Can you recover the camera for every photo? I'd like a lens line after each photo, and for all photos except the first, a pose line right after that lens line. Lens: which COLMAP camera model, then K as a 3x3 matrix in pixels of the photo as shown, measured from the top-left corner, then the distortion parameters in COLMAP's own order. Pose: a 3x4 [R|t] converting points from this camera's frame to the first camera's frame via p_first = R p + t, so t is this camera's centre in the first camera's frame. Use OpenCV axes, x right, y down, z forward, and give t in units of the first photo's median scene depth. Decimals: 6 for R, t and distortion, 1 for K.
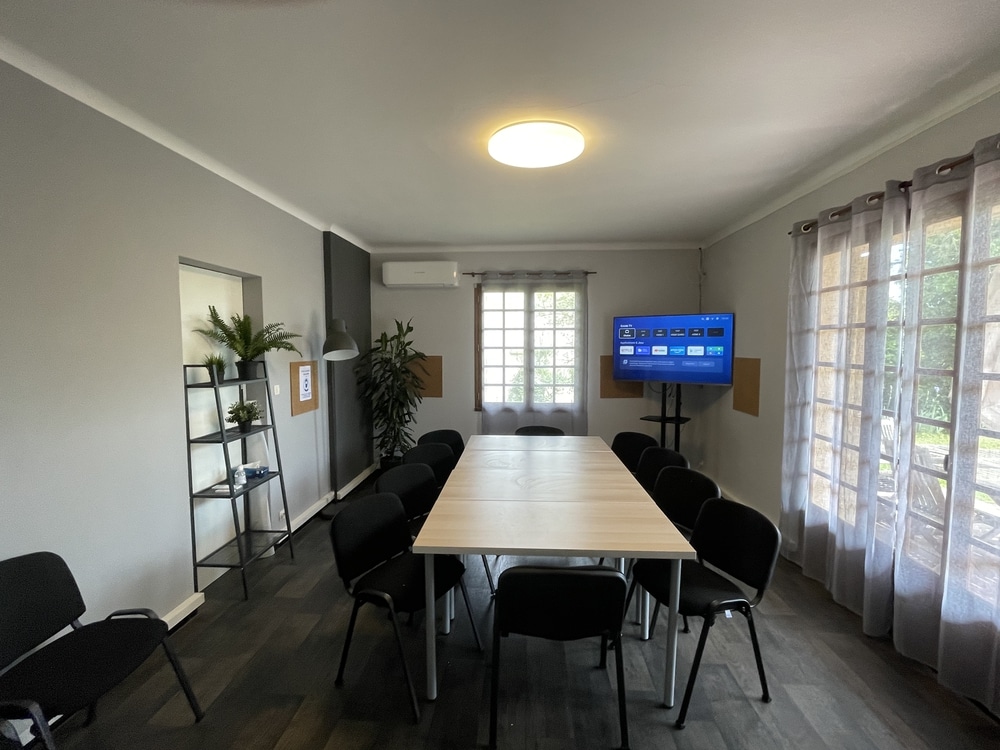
lens RADIAL K [[466.8, 0, 495.2], [0, 466.8, 371.1], [0, 0, 1]] dist [-0.013559, -0.000047]
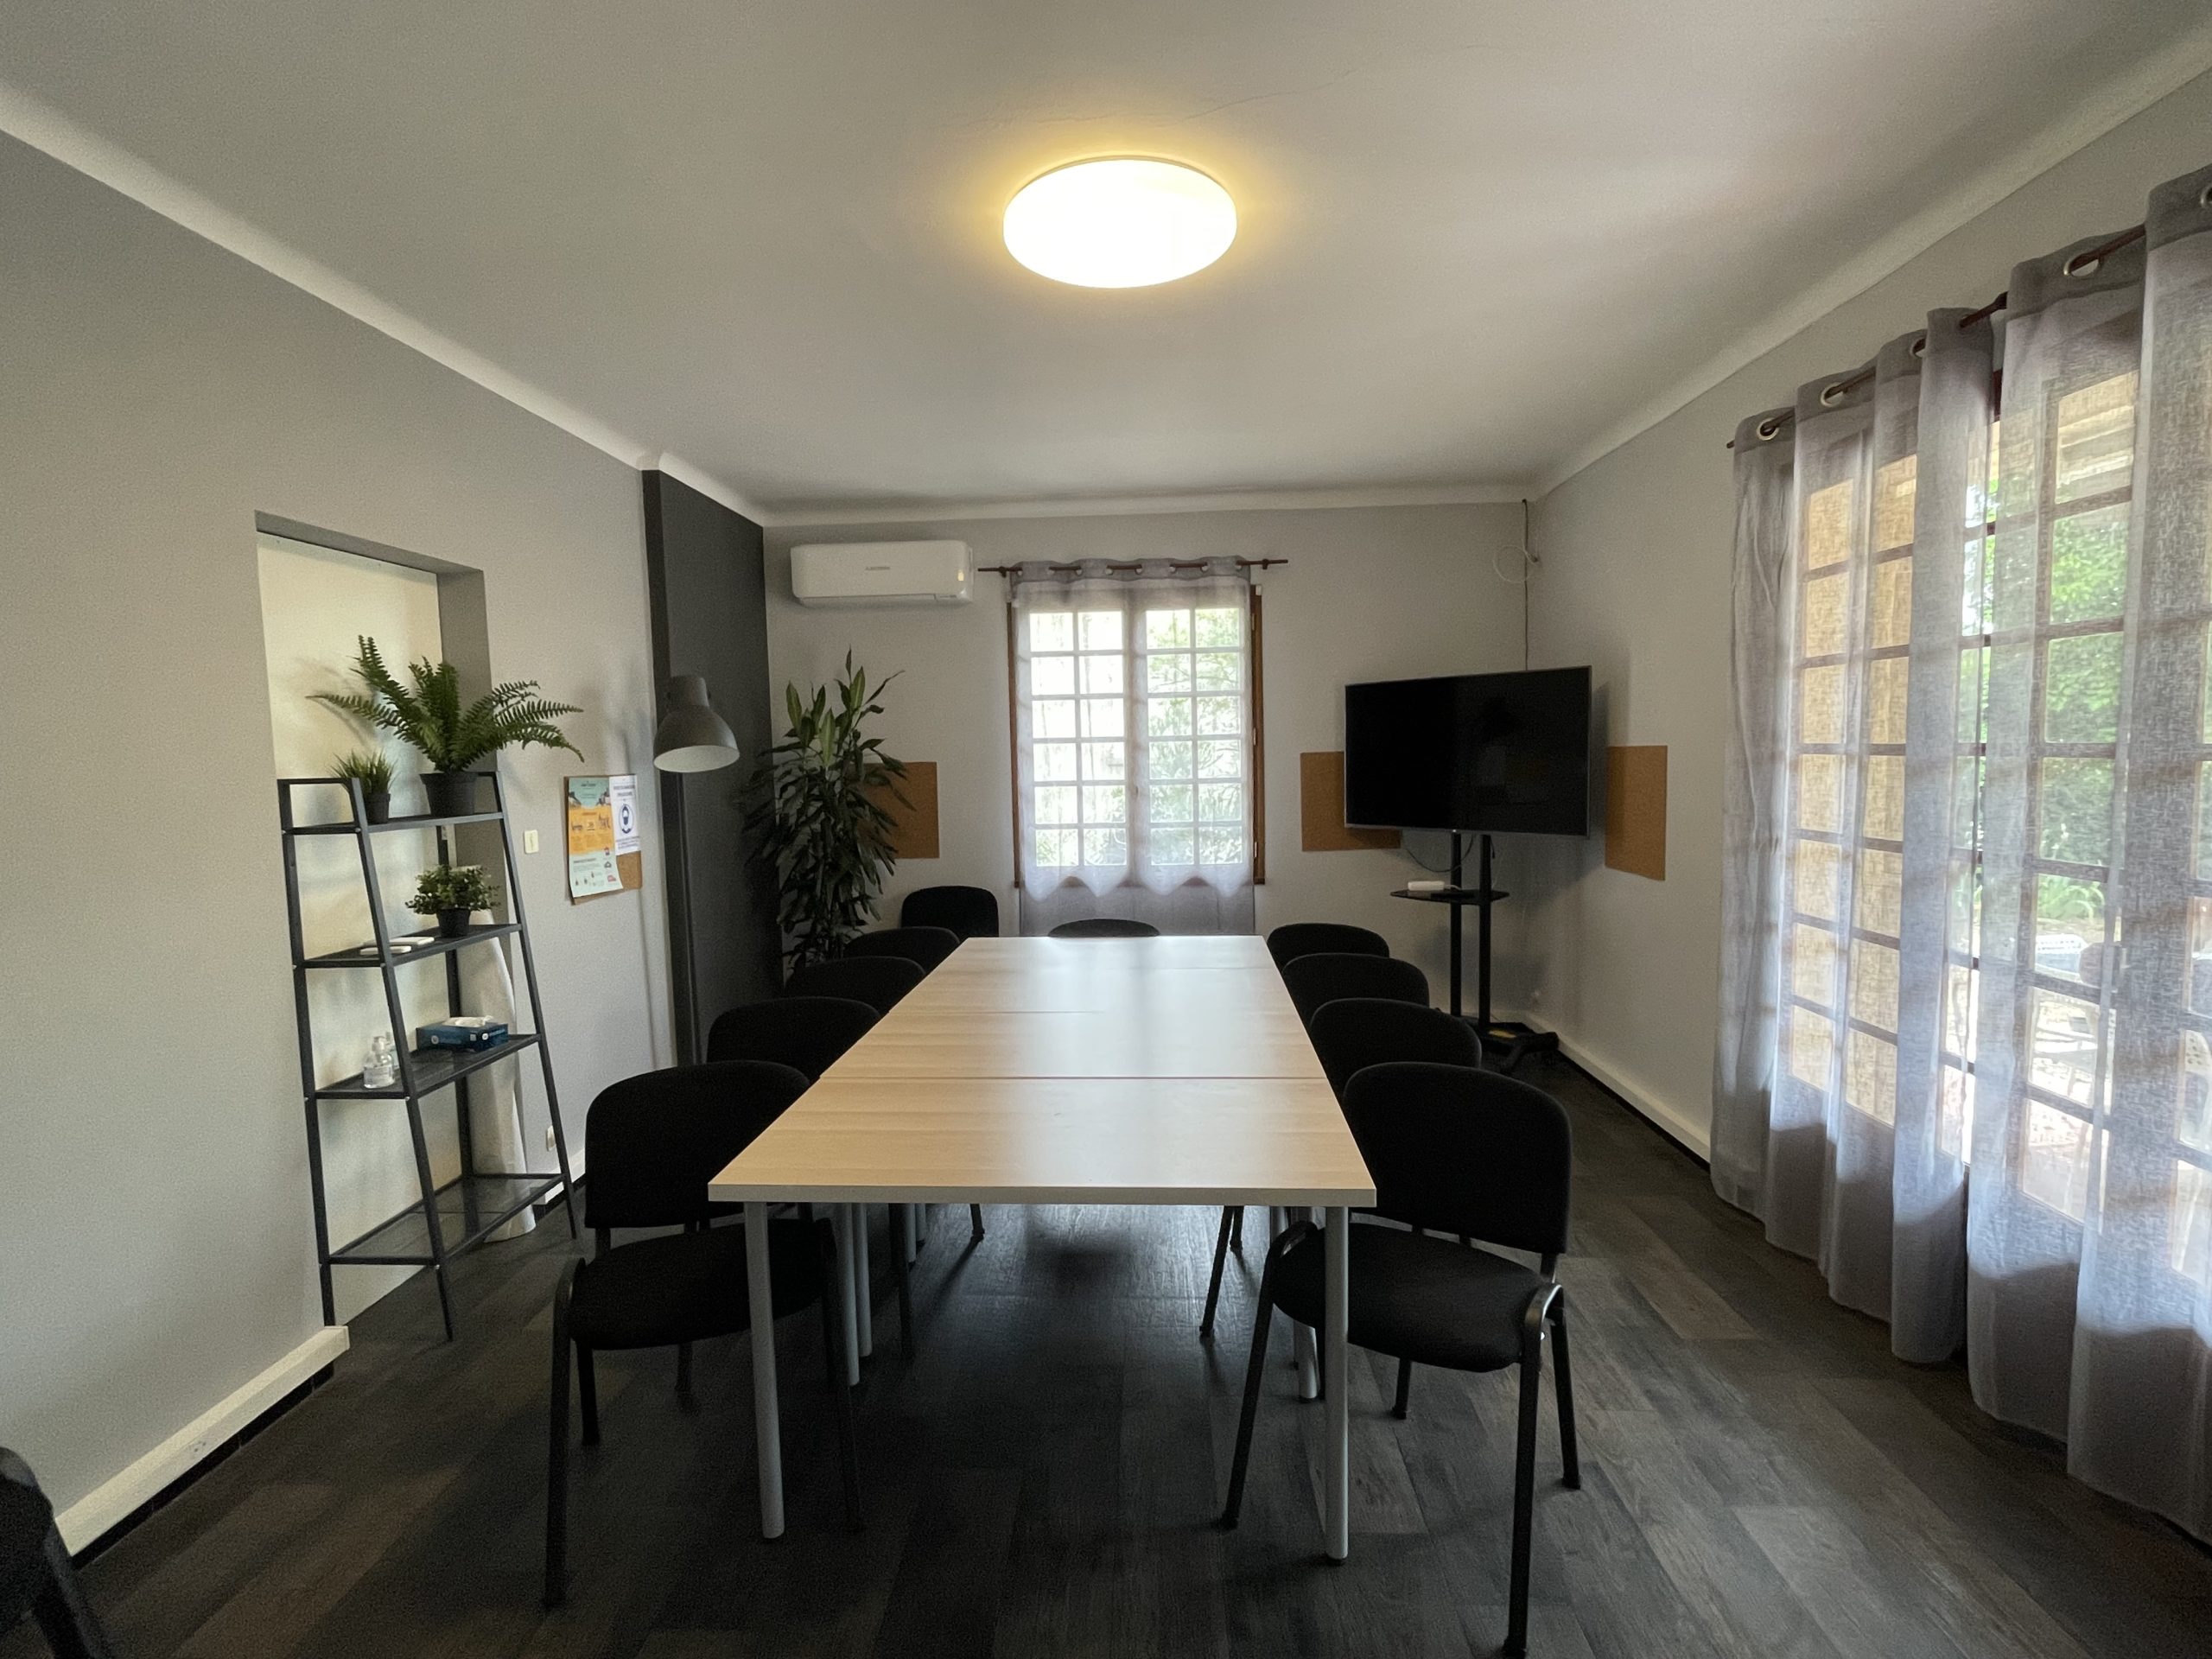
lens RADIAL K [[1032.5, 0, 1100.9], [0, 1032.5, 824.6], [0, 0, 1]] dist [-0.013559, -0.000047]
pose [[0.999578, -0.022272, 0.018672, 0.031793], [0.022023, 0.999667, 0.013460, 0.025344], [-0.018966, -0.013043, 0.999735, 0.061854]]
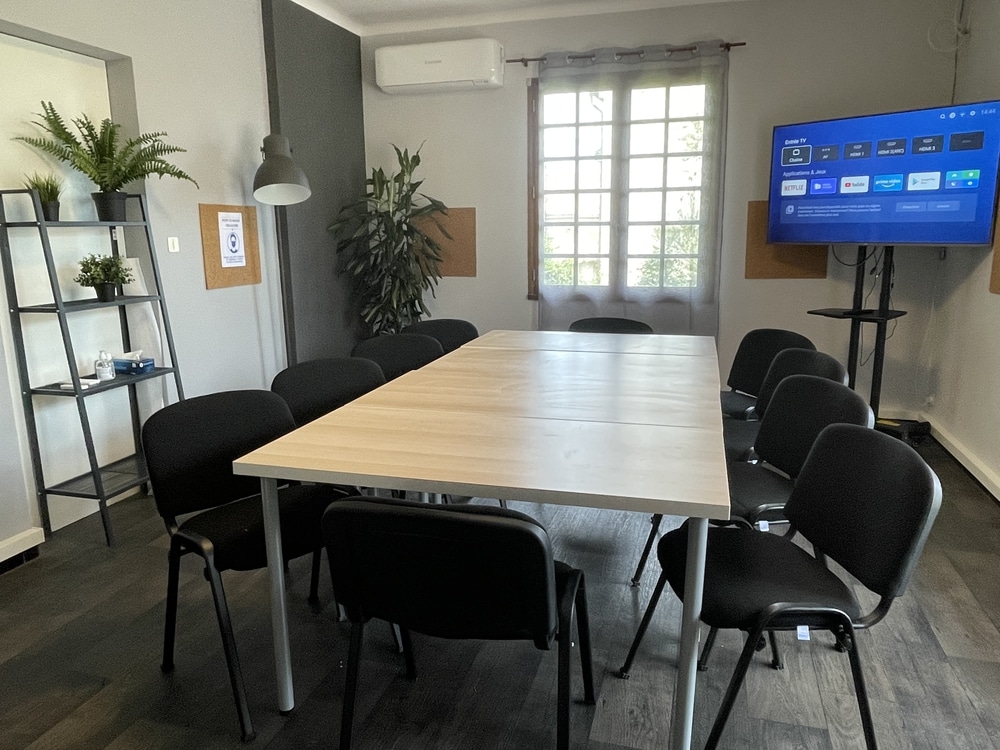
lens RADIAL K [[714.2, 0, 499.7], [0, 714.2, 374.0], [0, 0, 1]] dist [-0.010810, 0.000923]
pose [[0.975643, 0.034002, -0.216714, 0.199607], [-0.003227, 0.990032, 0.140809, 0.081764], [0.219342, -0.136680, 0.966027, 0.129698]]
